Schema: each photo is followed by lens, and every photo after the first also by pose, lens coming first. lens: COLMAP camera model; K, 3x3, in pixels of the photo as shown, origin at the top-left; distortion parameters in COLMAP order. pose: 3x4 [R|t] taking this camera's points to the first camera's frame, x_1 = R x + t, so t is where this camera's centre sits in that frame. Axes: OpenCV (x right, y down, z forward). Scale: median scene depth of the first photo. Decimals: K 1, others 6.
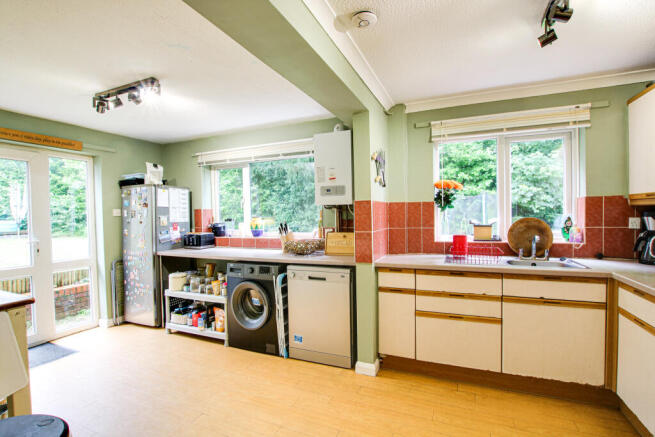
lens RADIAL K [[308.6, 0, 327.5], [0, 308.6, 218.5], [0, 0, 1]] dist [-0.033201, 0.000714]
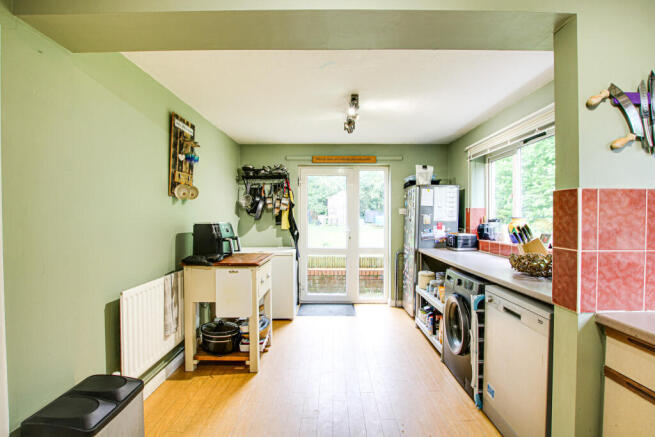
lens RADIAL K [[308.6, 0, 327.5], [0, 308.6, 218.5], [0, 0, 1]] dist [-0.033201, 0.000714]
pose [[0.382336, 0.023271, -0.923730, 0.299000], [-0.020650, 0.999648, 0.016637, -0.005977], [0.923792, 0.012714, 0.382683, 0.293131]]
